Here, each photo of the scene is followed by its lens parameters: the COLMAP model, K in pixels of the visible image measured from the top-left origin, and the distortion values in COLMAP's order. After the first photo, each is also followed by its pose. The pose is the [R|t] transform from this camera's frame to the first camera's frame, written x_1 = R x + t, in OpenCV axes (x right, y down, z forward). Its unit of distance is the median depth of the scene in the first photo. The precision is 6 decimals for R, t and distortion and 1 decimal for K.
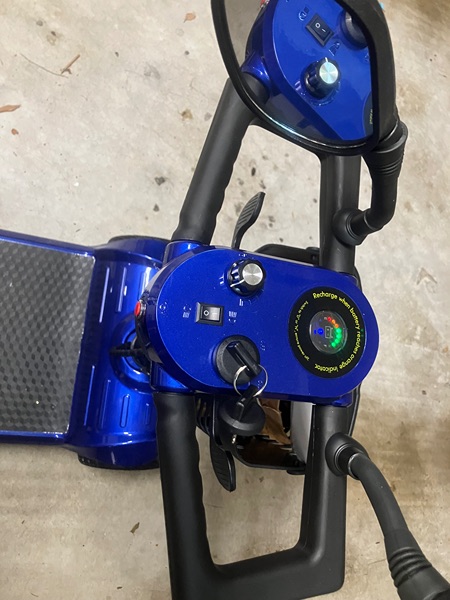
lens RADIAL K [[492.5, 0, 227.5], [0, 492.5, 295.4], [0, 0, 1]] dist [0.010434, -0.003923]
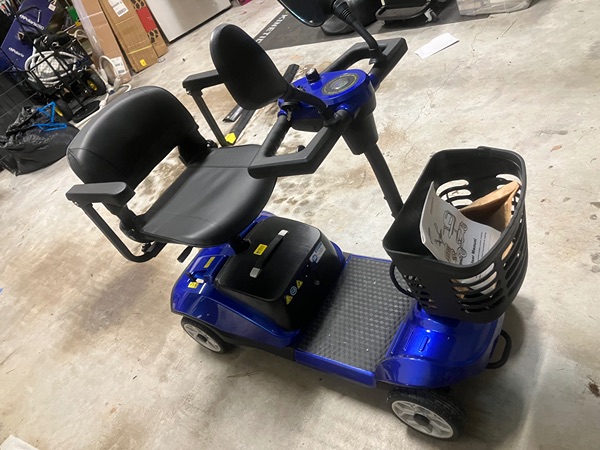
lens RADIAL K [[492.5, 0, 303.3], [0, 492.5, 220.2], [0, 0, 1]] dist [0.010434, -0.003923]
pose [[0.596262, -0.280931, -0.752030, 0.526255], [-0.314901, 0.779845, -0.540997, 0.597168], [0.738451, 0.559391, 0.376526, 0.112445]]
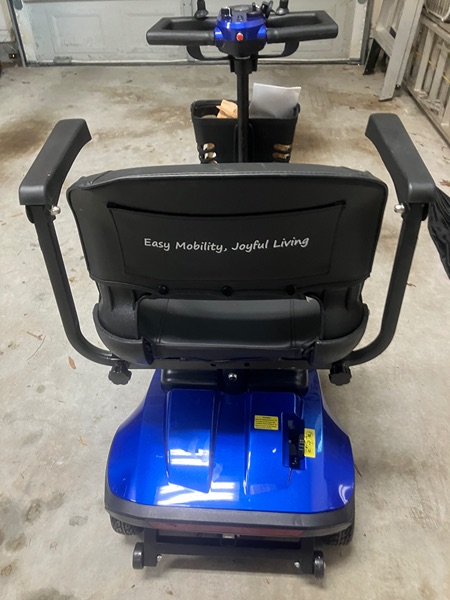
lens RADIAL K [[492.5, 0, 227.0], [0, 492.5, 308.9], [0, 0, 1]] dist [0.010434, -0.003923]
pose [[-0.057250, -0.903402, 0.424956, -0.845555], [0.990964, 0.000296, 0.134131, -0.133562], [-0.121300, 0.428795, 0.895221, -0.280227]]
